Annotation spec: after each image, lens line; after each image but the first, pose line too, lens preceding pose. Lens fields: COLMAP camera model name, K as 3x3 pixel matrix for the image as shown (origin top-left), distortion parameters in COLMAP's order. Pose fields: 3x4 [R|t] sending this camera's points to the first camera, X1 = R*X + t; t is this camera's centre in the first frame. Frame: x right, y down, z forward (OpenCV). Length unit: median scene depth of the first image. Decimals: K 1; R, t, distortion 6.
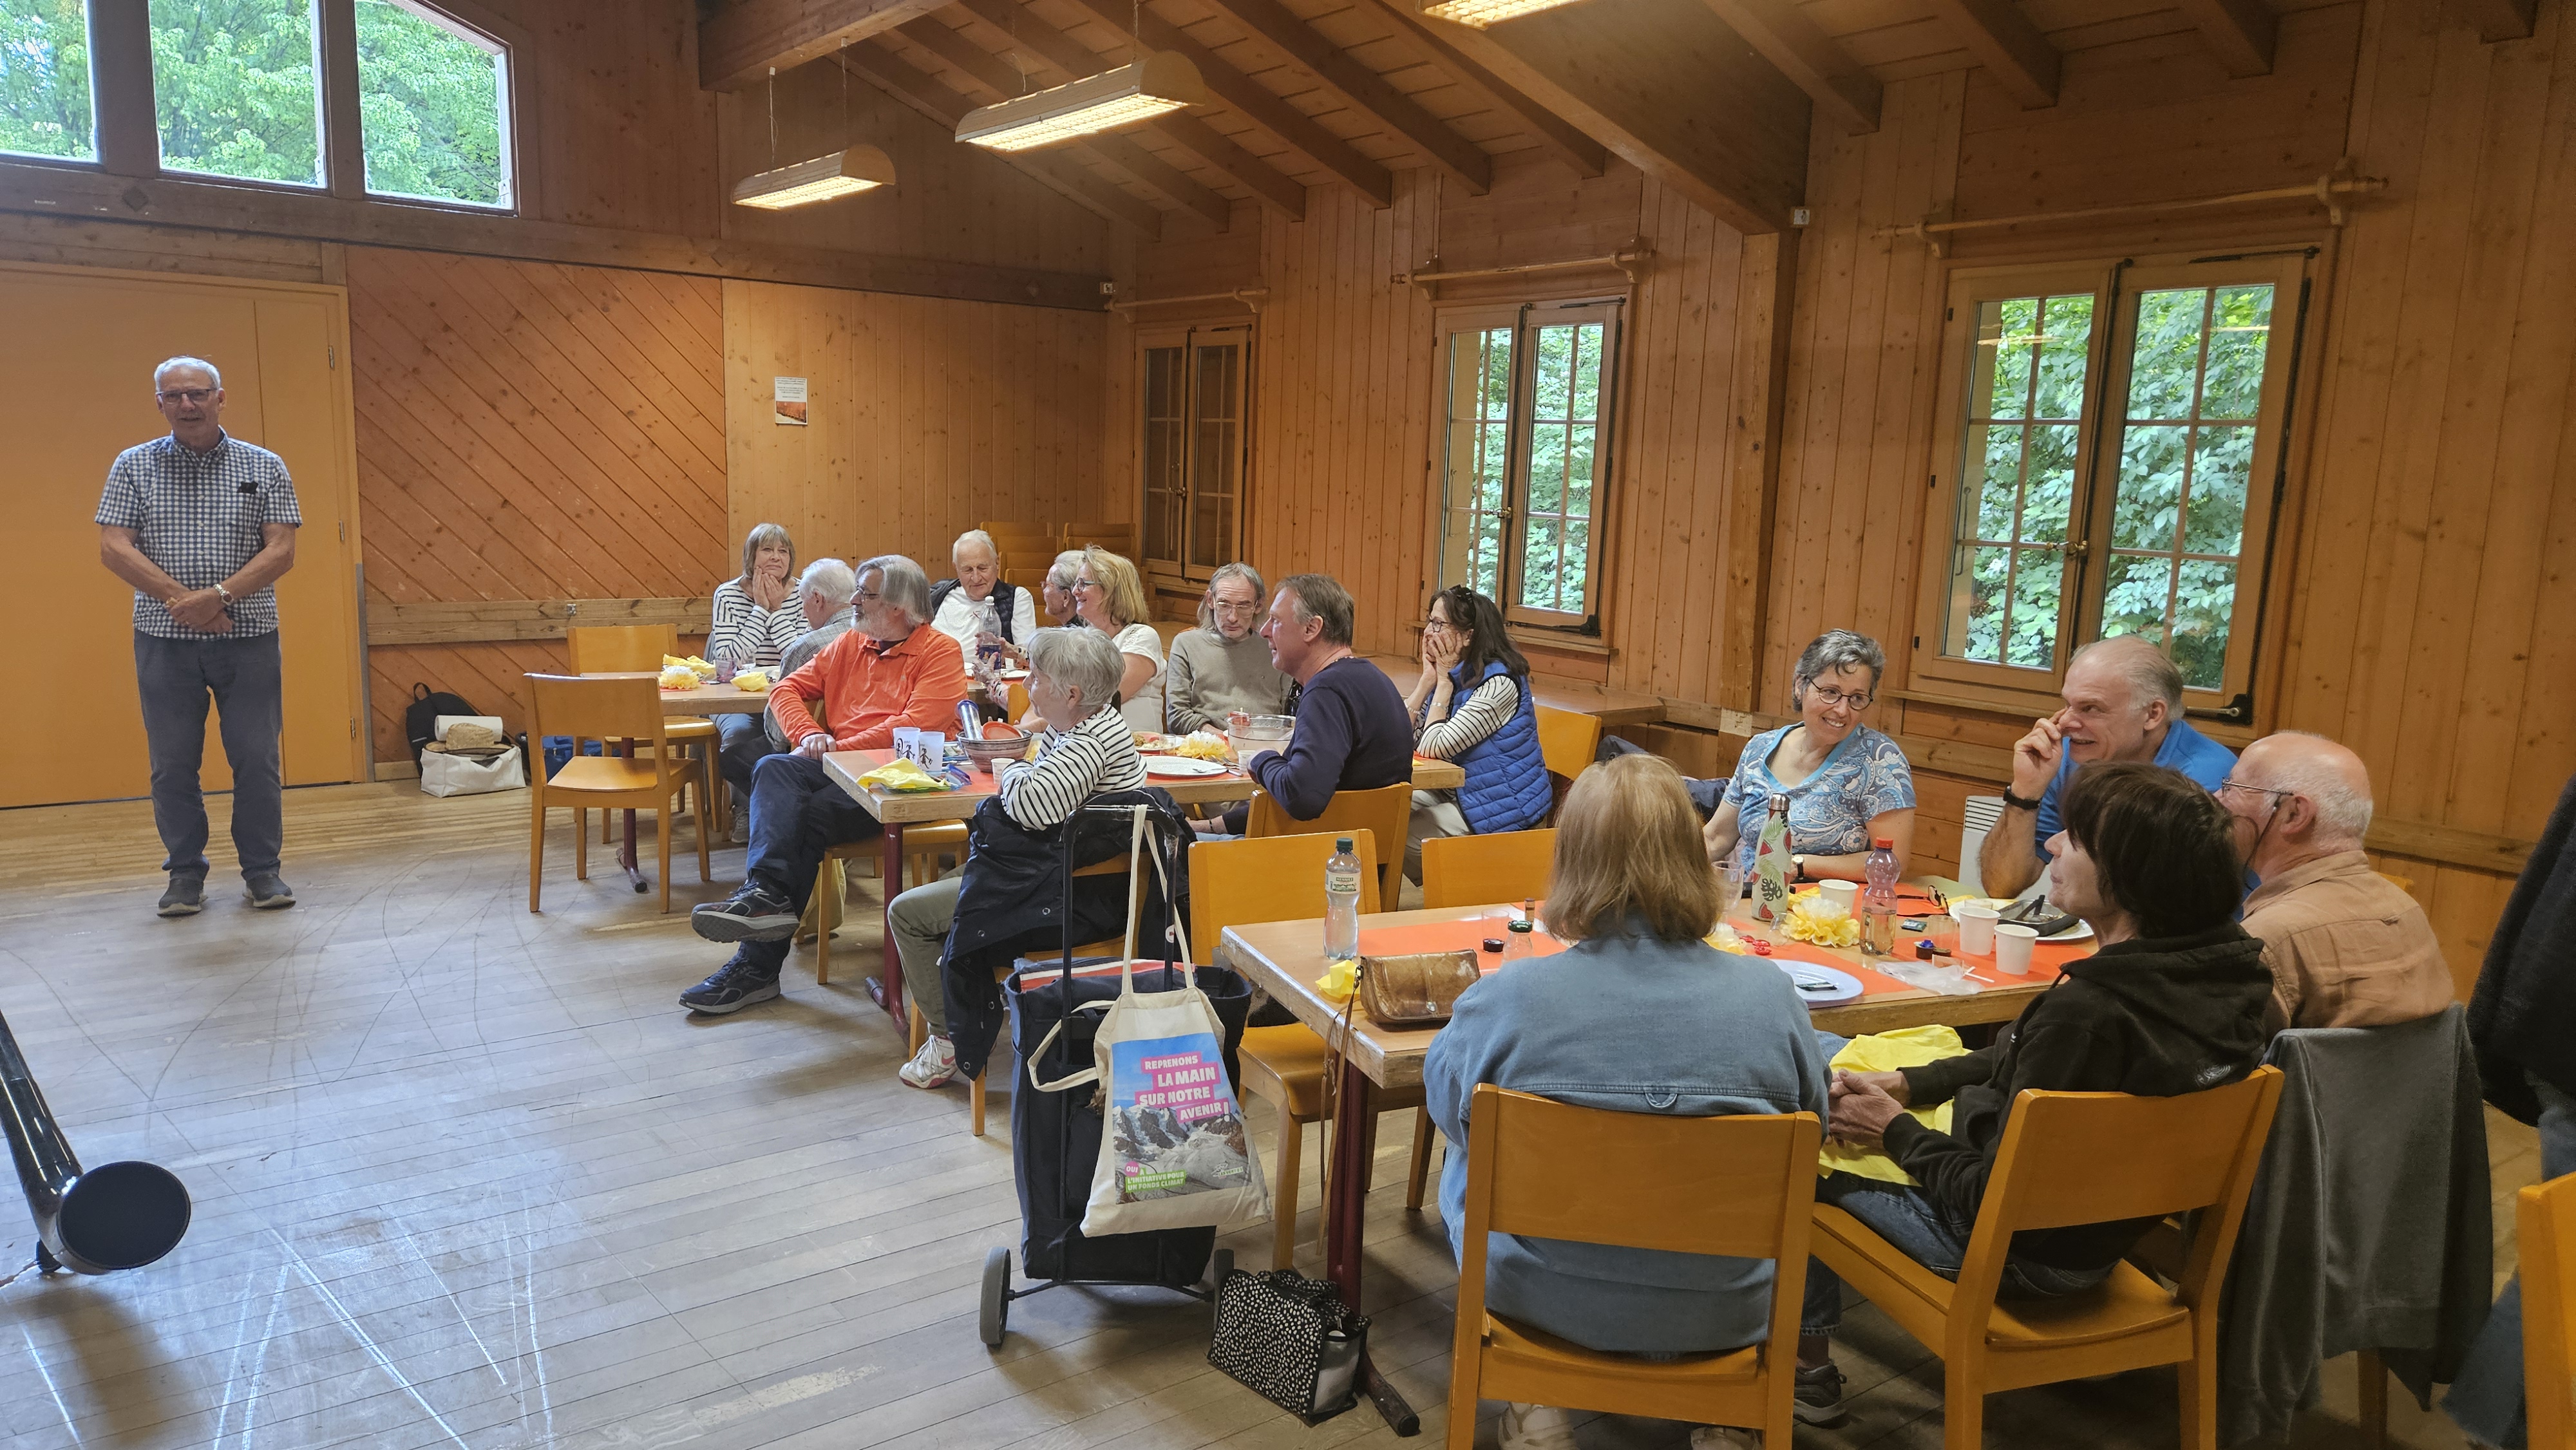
lens RADIAL K [[1716.8, 0, 1273.6], [0, 1716.8, 734.9], [0, 0, 1]] dist [0.077039, -0.070591]
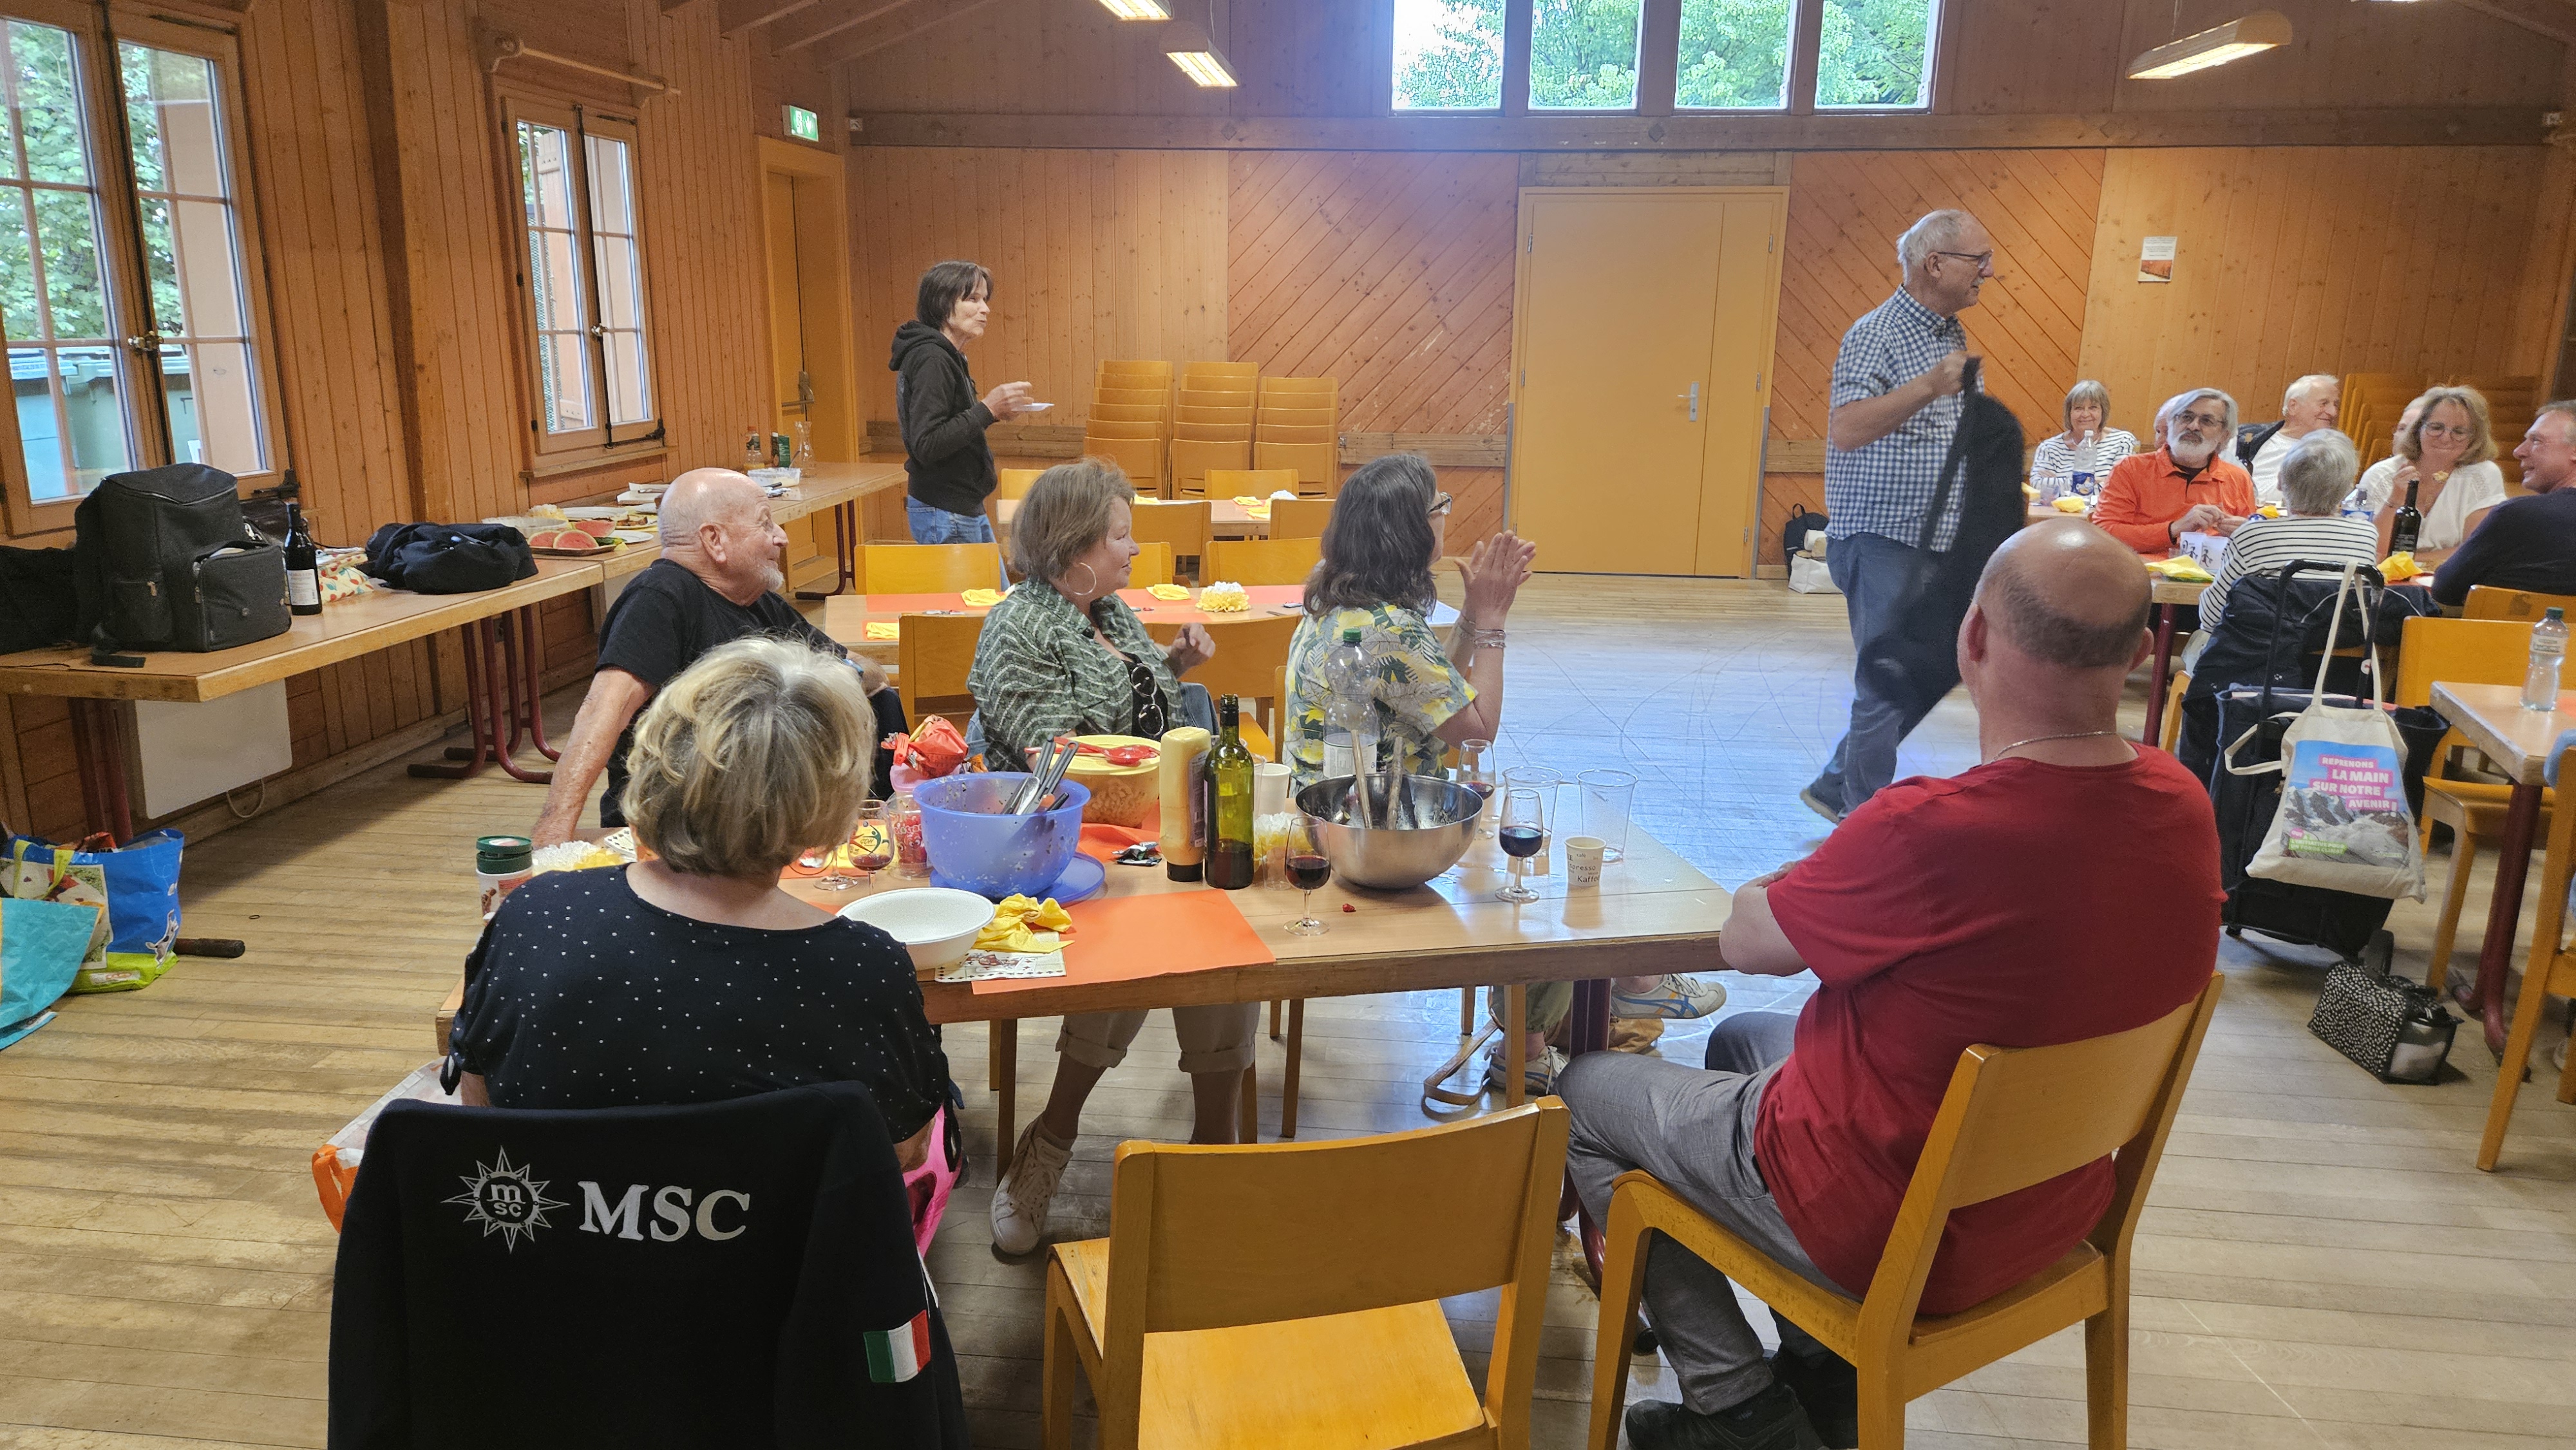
lens RADIAL K [[1706.5, 0, 1266.1], [0, 1706.5, 724.8], [0, 0, 1]] dist [0.079318, -0.063150]
pose [[0.735732, 0.139088, -0.662838, 0.096549], [-0.096197, 0.990224, 0.101009, 0.051158], [0.670407, -0.010553, 0.741919, -0.238654]]
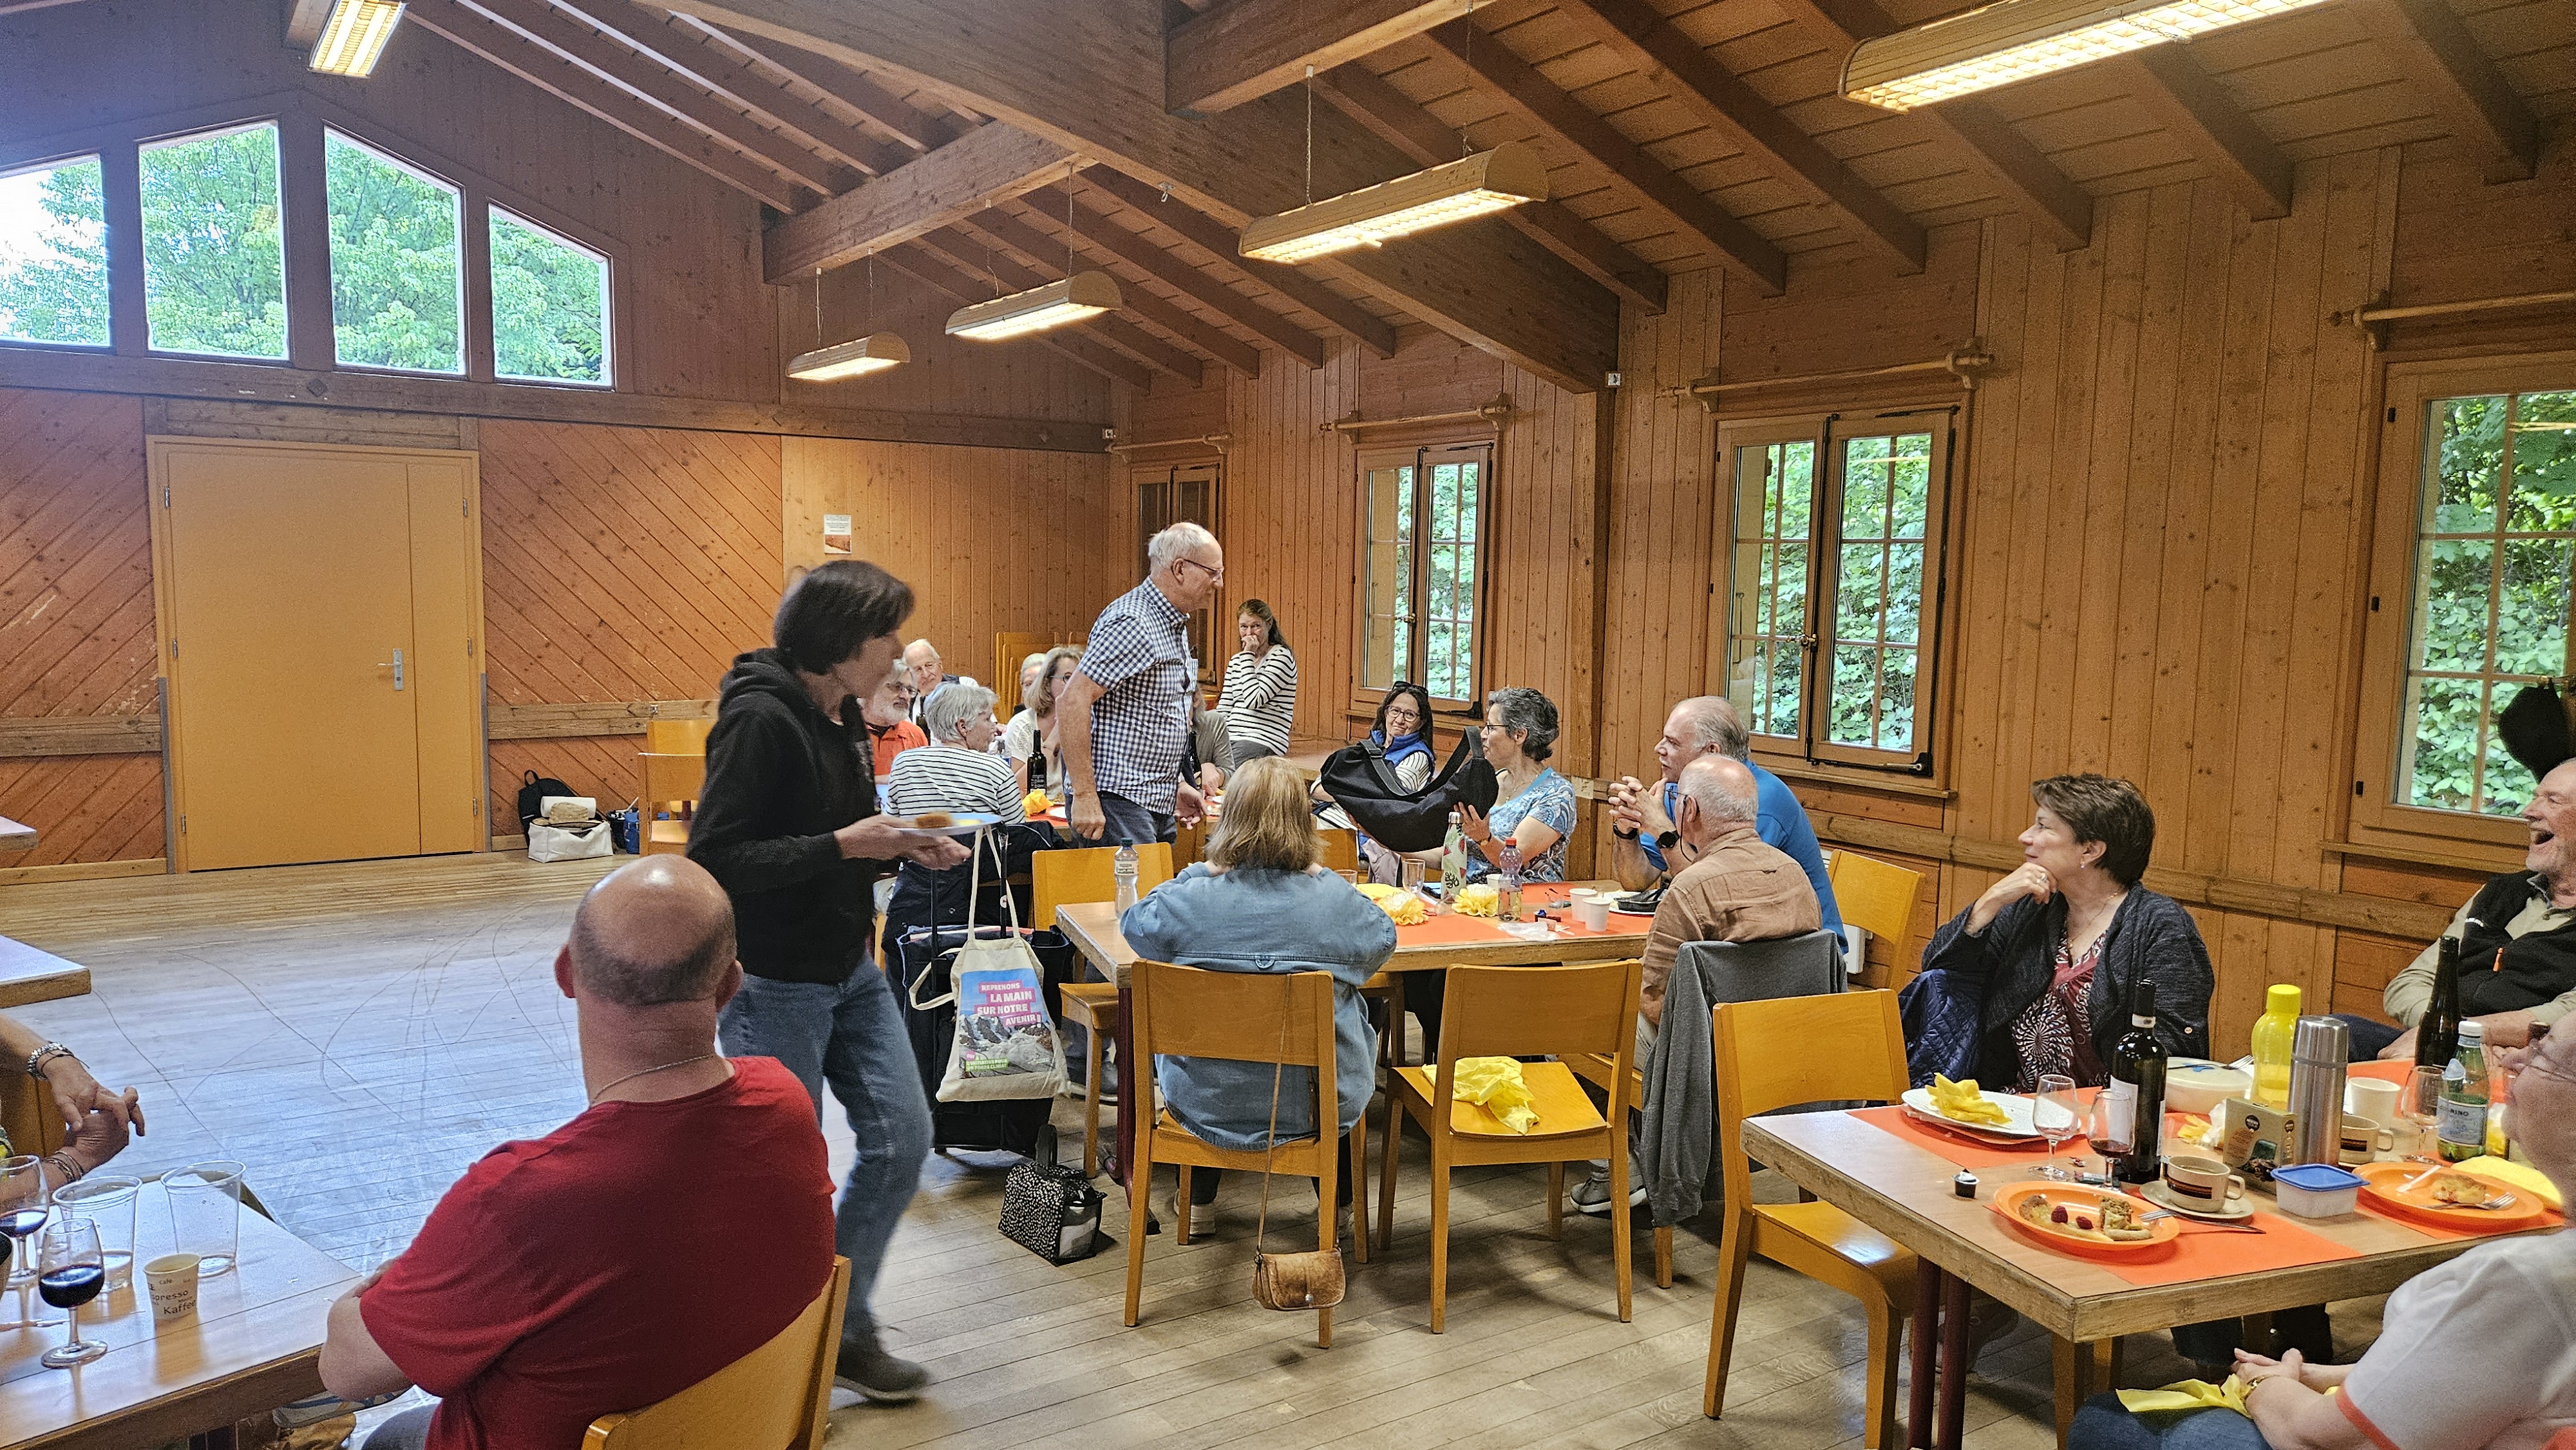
lens RADIAL K [[1708.0, 0, 1263.4], [0, 1708.0, 743.7], [0, 0, 1]] dist [0.081691, -0.073666]
pose [[0.998061, -0.009202, -0.061560, 0.122147], [0.005554, 0.998233, -0.059167, 0.033036], [0.061995, 0.058710, 0.996348, -0.220708]]
